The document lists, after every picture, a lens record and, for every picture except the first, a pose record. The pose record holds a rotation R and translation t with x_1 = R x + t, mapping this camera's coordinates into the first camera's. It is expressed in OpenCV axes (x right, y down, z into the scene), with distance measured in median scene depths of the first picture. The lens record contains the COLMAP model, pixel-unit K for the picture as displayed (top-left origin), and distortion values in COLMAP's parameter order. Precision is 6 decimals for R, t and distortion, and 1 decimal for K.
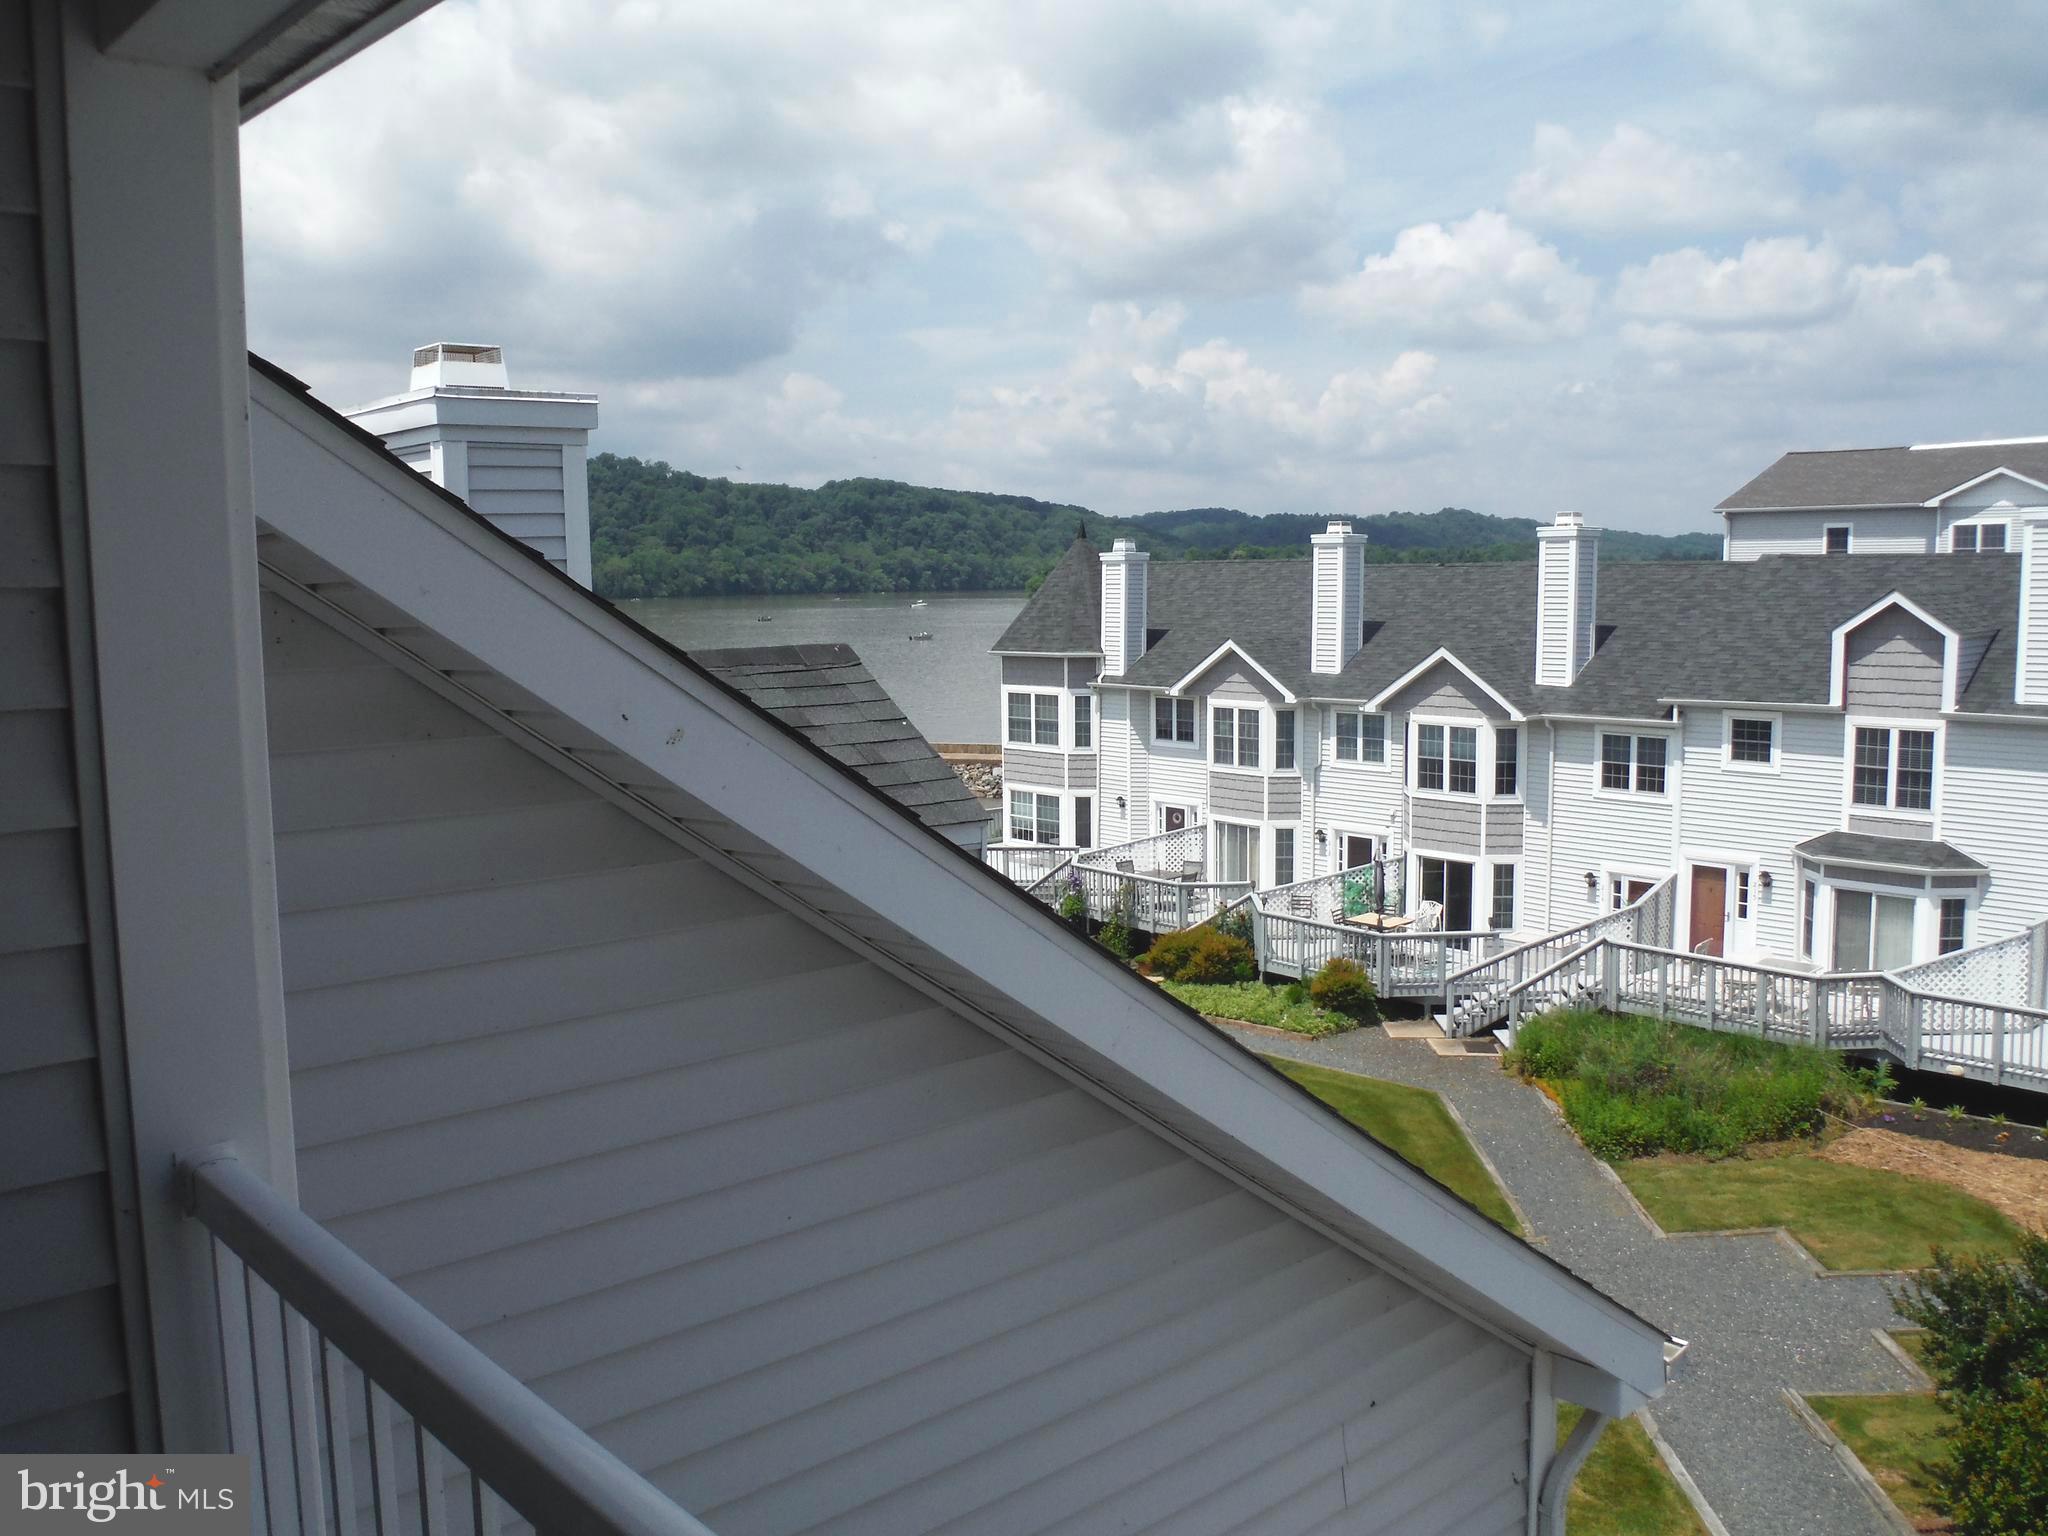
lens RADIAL K [[1711.2, 0, 1022.0], [0, 1711.2, 751.7], [0, 0, 1]] dist [-0.080901, 0.040634]
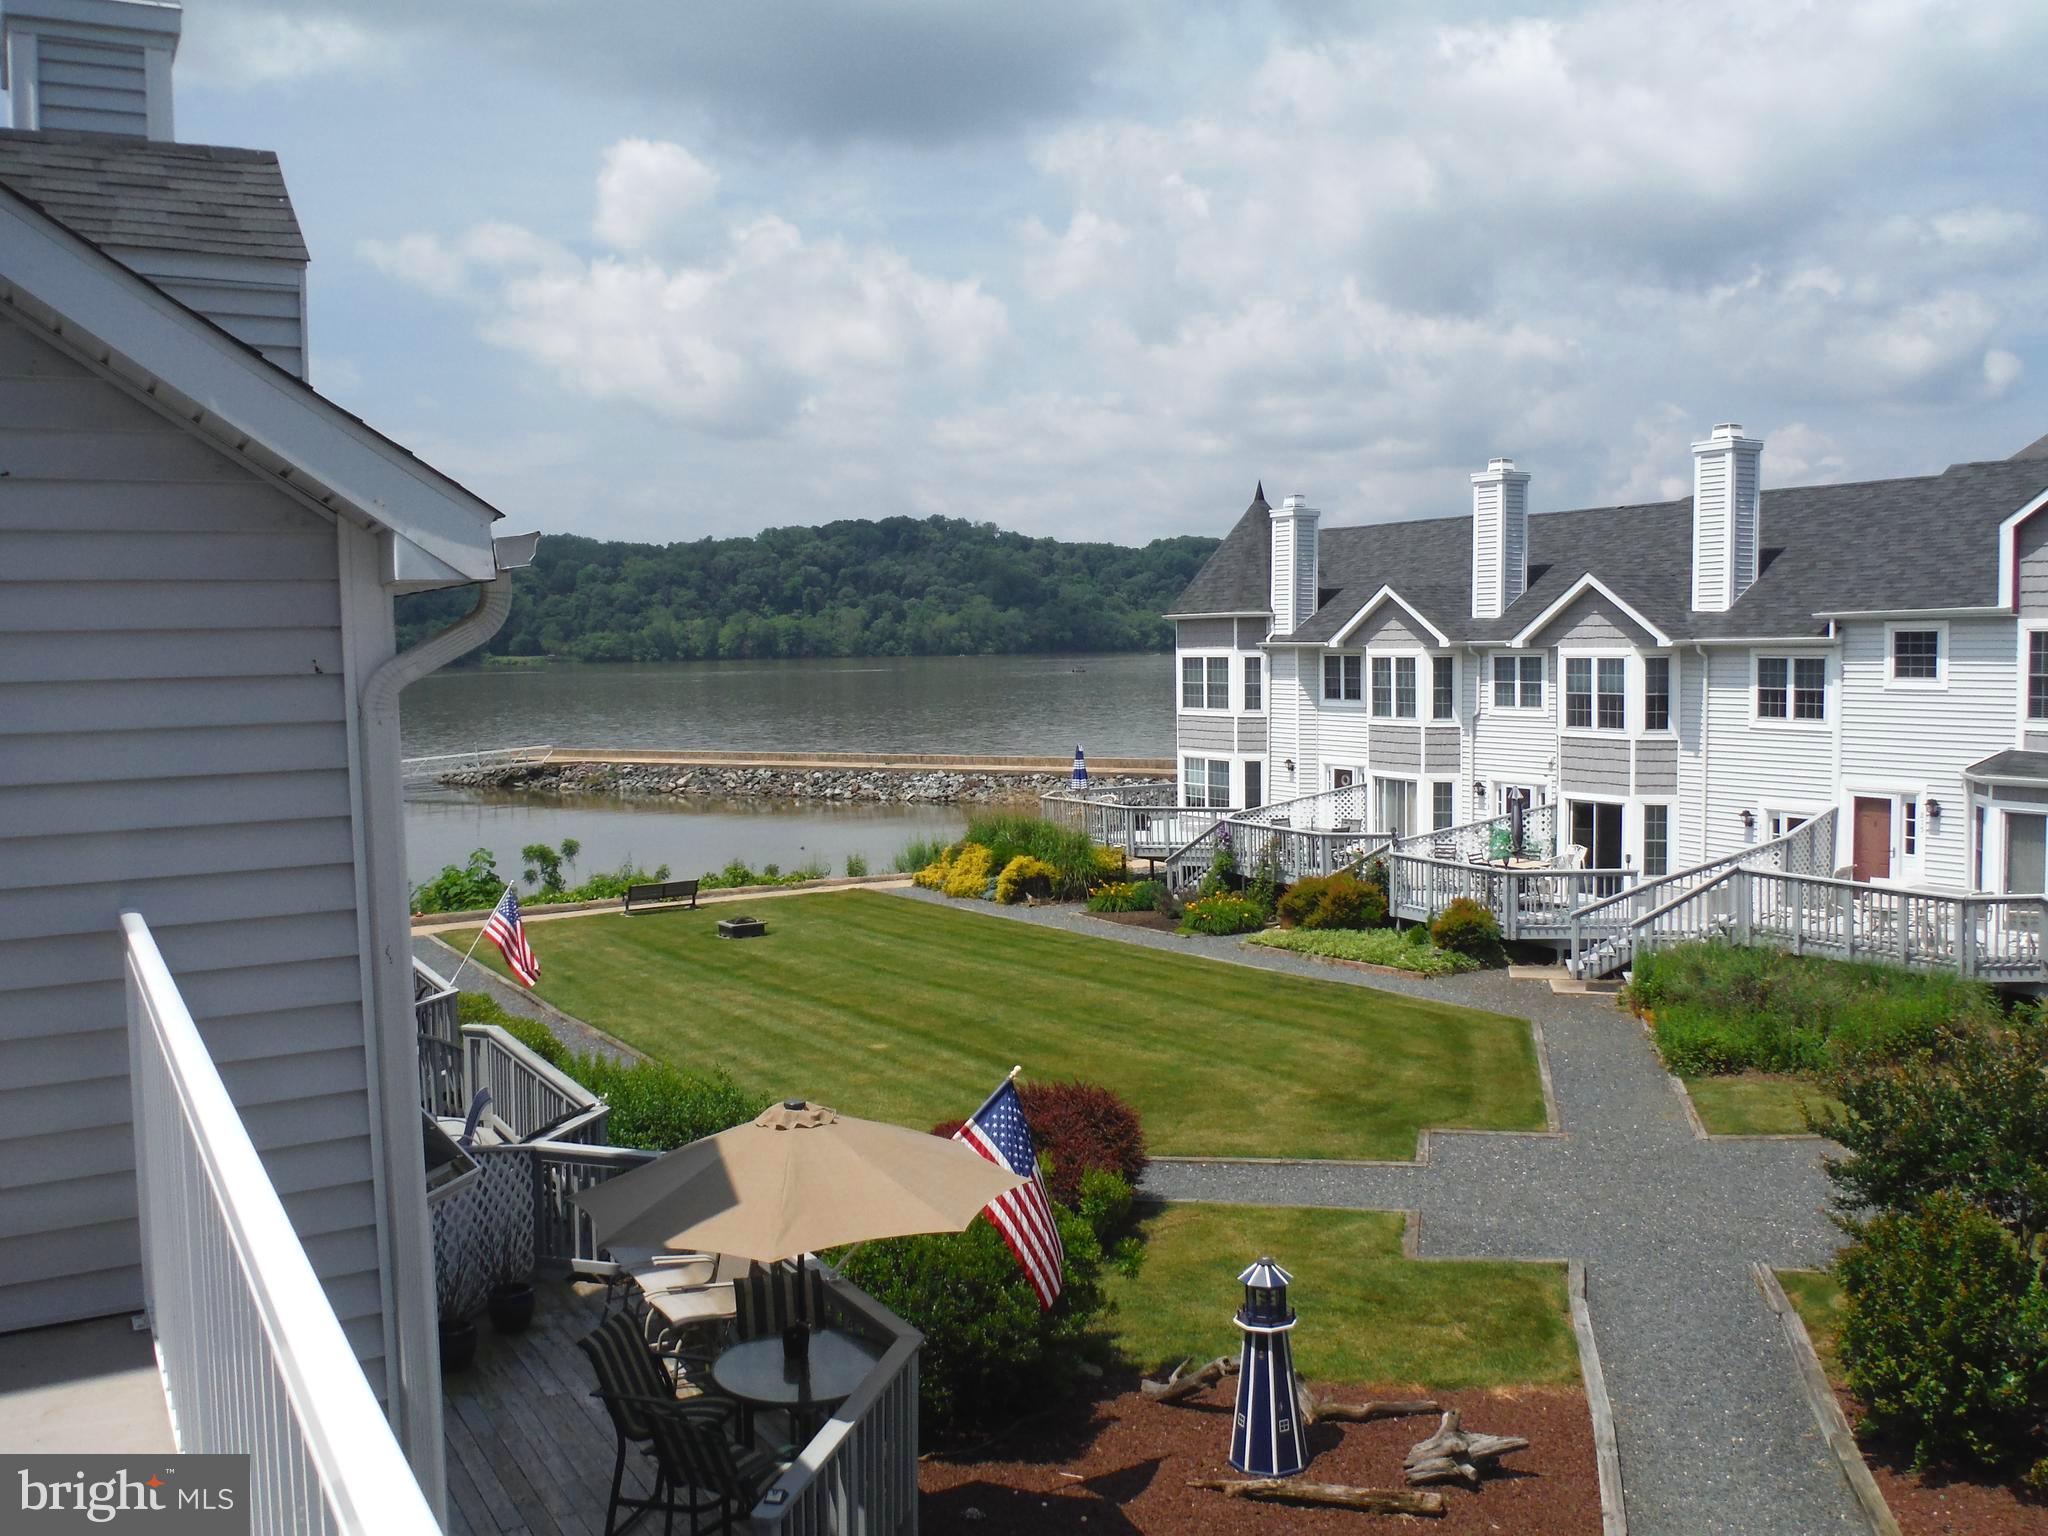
lens RADIAL K [[1711.2, 0, 1029.6], [0, 1711.2, 749.2], [0, 0, 1]] dist [-0.080901, 0.040634]
pose [[0.982297, 0.006402, -0.187223, 0.120698], [-0.013451, 0.999247, -0.036403, 0.073789], [0.186849, 0.038277, 0.981643, 0.030970]]
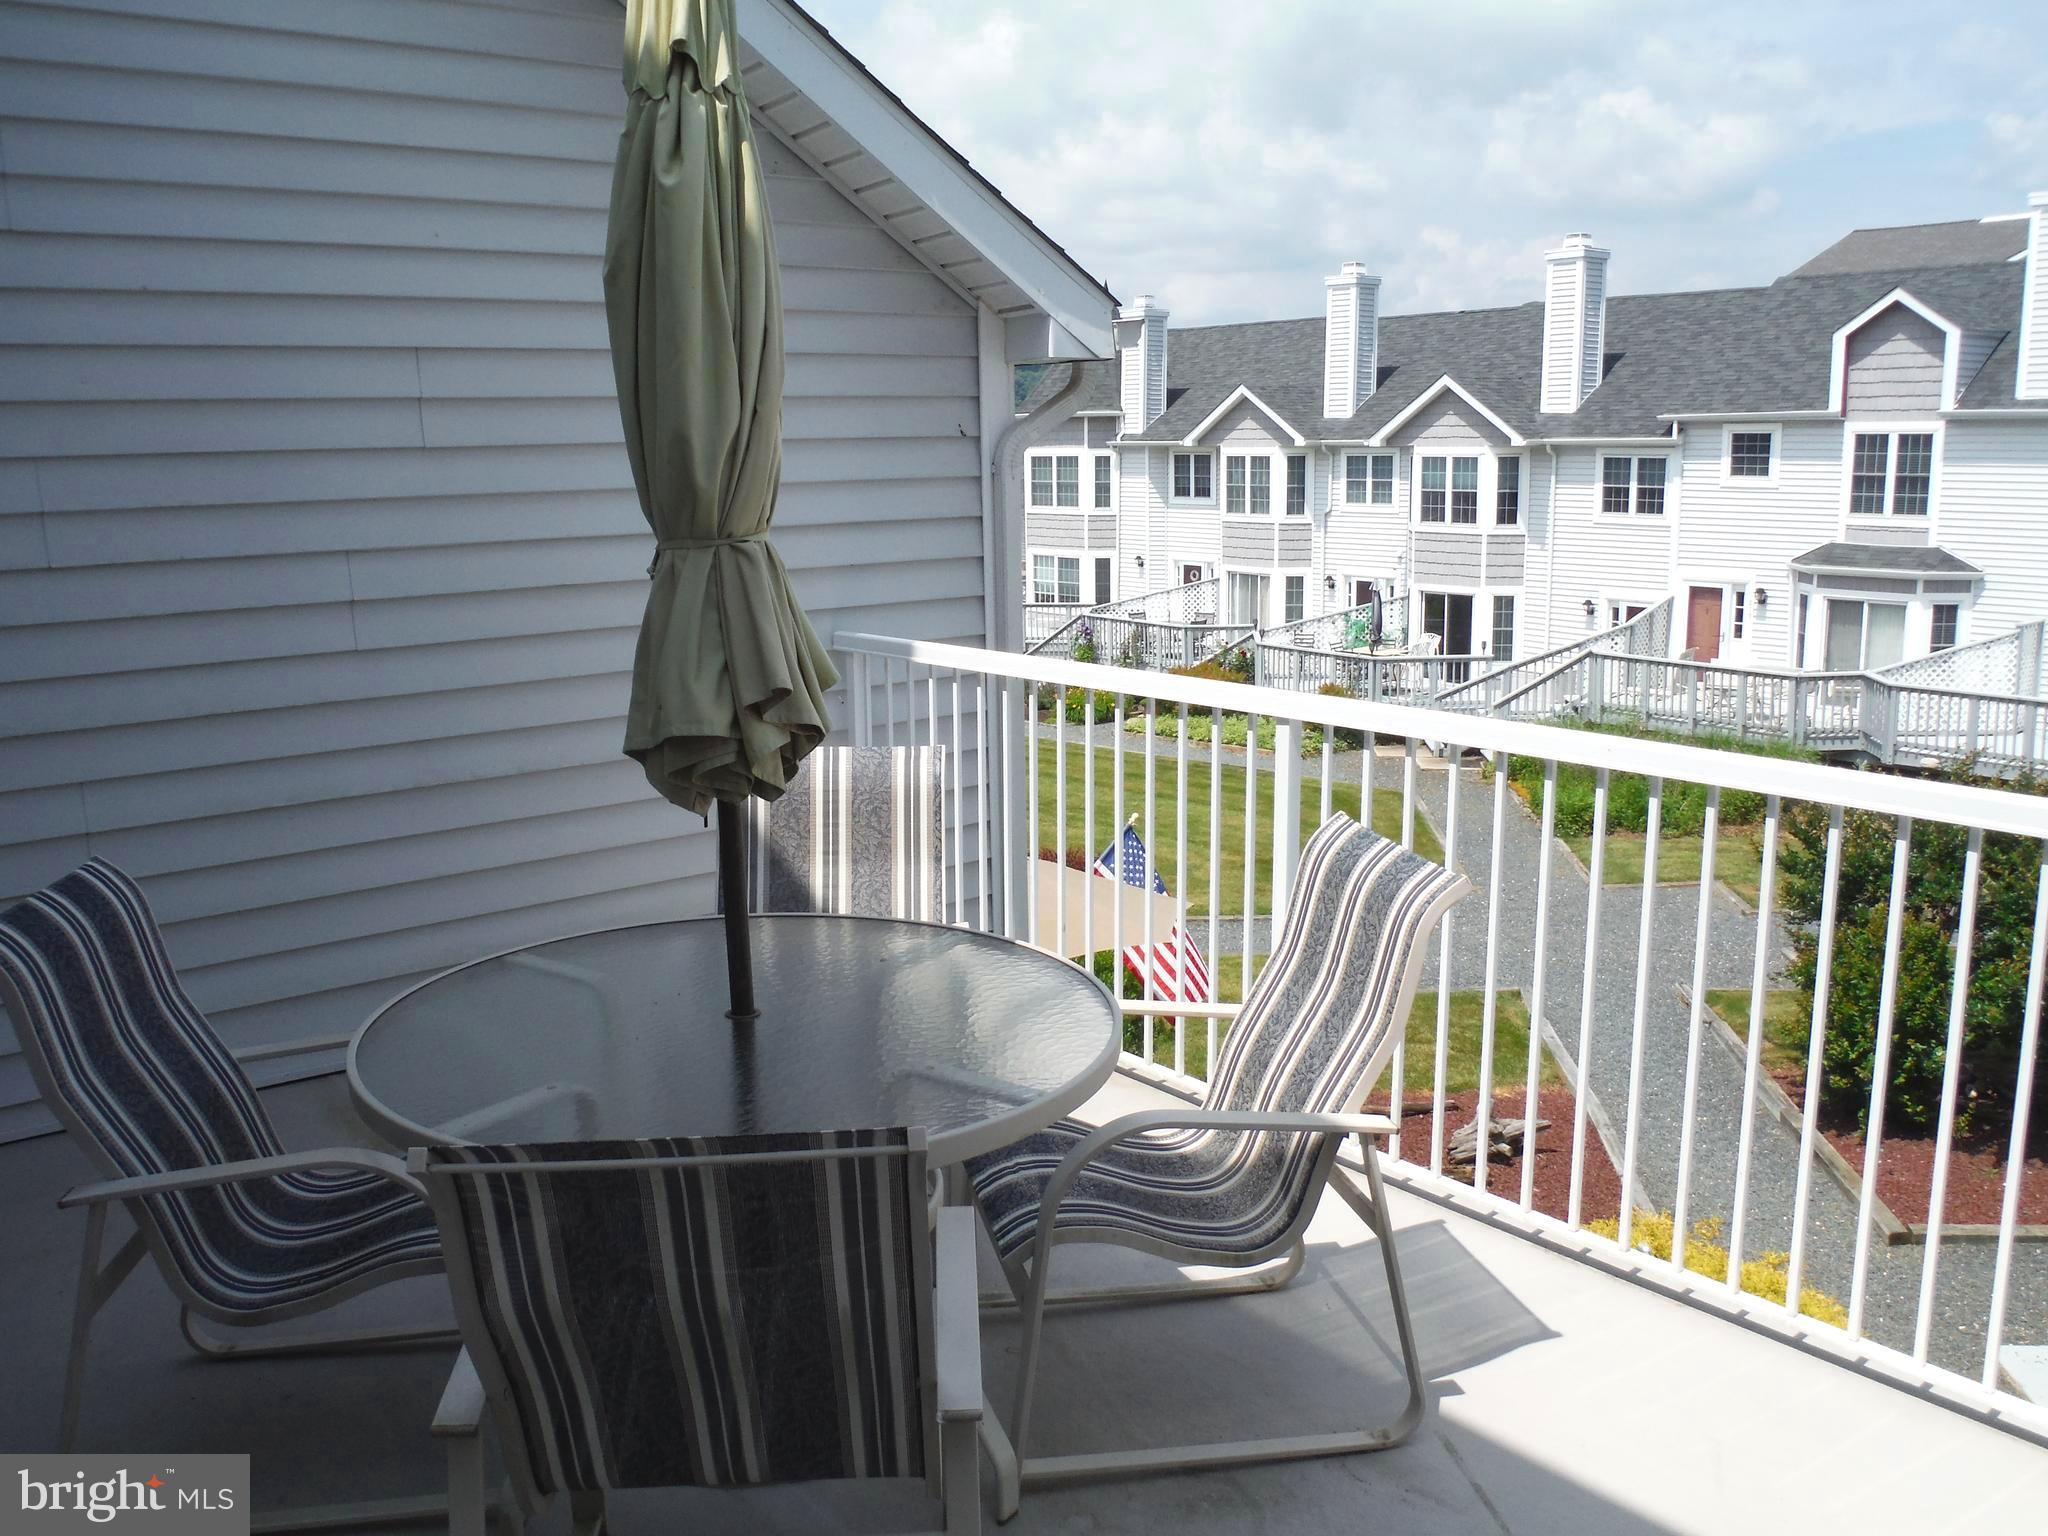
lens RADIAL K [[1711.2, 0, 1028.6], [0, 1711.2, 758.5], [0, 0, 1]] dist [-0.080901, 0.040634]
pose [[0.998588, 0.006744, -0.052692, 0.059588], [-0.002410, 0.996638, 0.081895, 0.080235], [0.053067, -0.081652, 0.995247, -0.007465]]
